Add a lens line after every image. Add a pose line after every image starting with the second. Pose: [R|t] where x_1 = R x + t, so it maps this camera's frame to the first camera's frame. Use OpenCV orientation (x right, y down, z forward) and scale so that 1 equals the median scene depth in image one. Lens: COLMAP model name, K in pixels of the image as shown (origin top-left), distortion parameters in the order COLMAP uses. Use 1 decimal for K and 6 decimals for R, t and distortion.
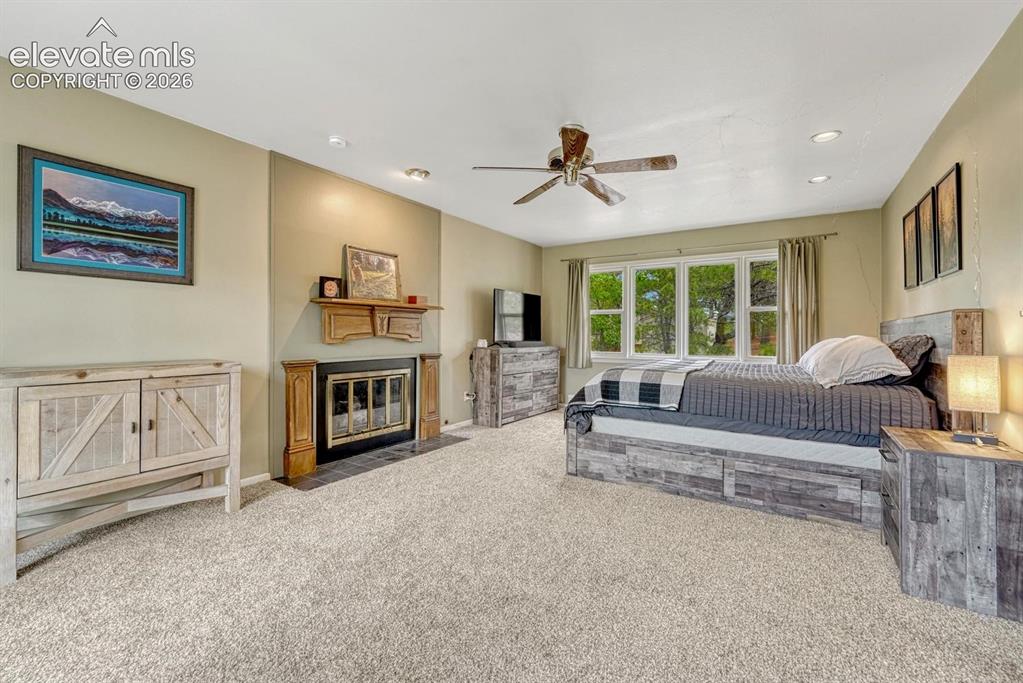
lens RADIAL K [[428.4, 0, 507.6], [0, 428.4, 333.9], [0, 0, 1]] dist [-0.000499, -0.000439]
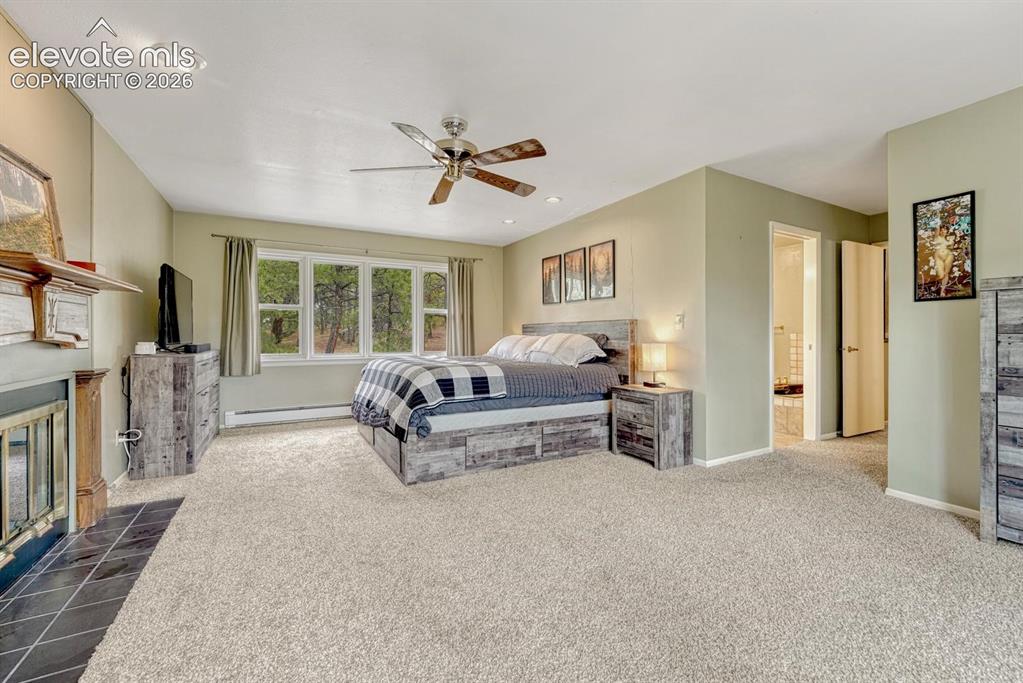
lens RADIAL K [[428.4, 0, 508.3], [0, 428.4, 336.5], [0, 0, 1]] dist [-0.000499, -0.000439]
pose [[0.484202, -0.009562, 0.874904, -0.592184], [0.002155, 0.999950, 0.009736, -0.000556], [-0.874954, -0.002829, 0.484198, 0.386966]]
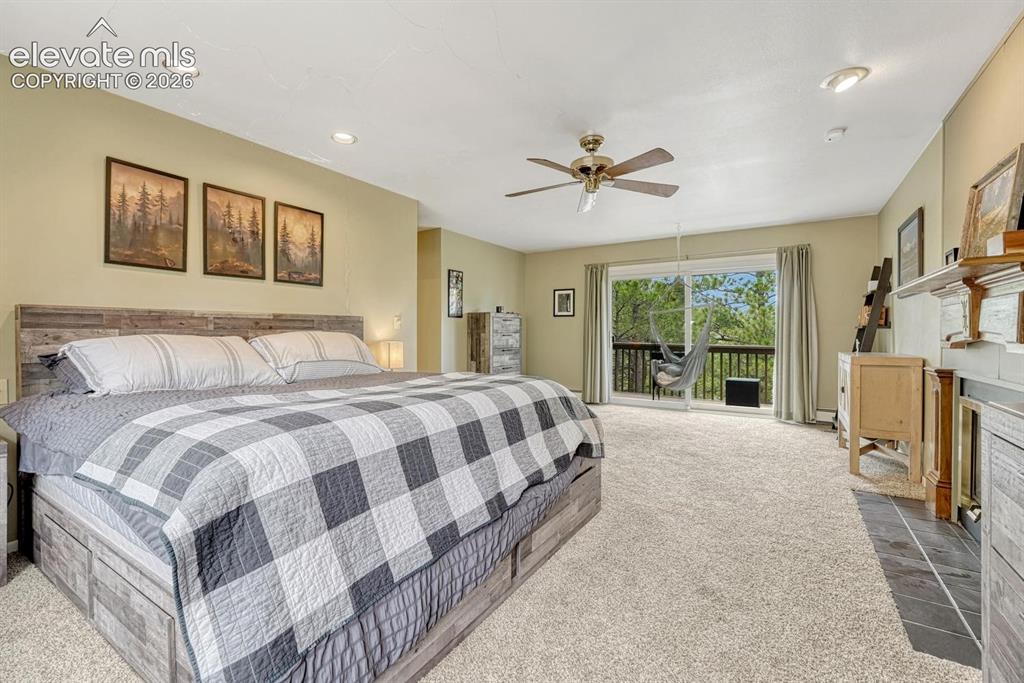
lens RADIAL K [[428.9, 0, 516.0], [0, 428.9, 333.9], [0, 0, 1]] dist [-0.000499, -0.000439]
pose [[-0.999879, -0.009683, -0.012182, 0.322925], [-0.009738, 0.999943, 0.004428, -0.001050], [0.012138, 0.004546, -0.999916, 1.902316]]
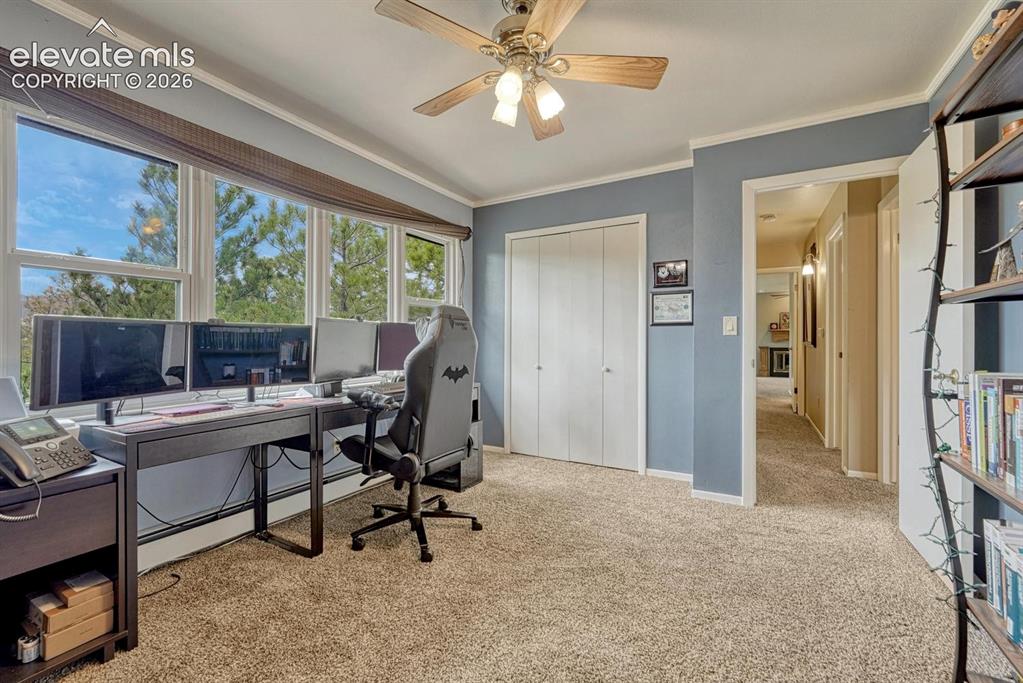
lens RADIAL K [[428.4, 0, 511.2], [0, 428.4, 338.6], [0, 0, 1]] dist [-0.000499, -0.000439]
pose [[0.063332, -0.012366, -0.997916, 3.953134], [0.001117, 0.999923, -0.012320, 0.046904], [0.997992, -0.000334, 0.063341, -1.826859]]
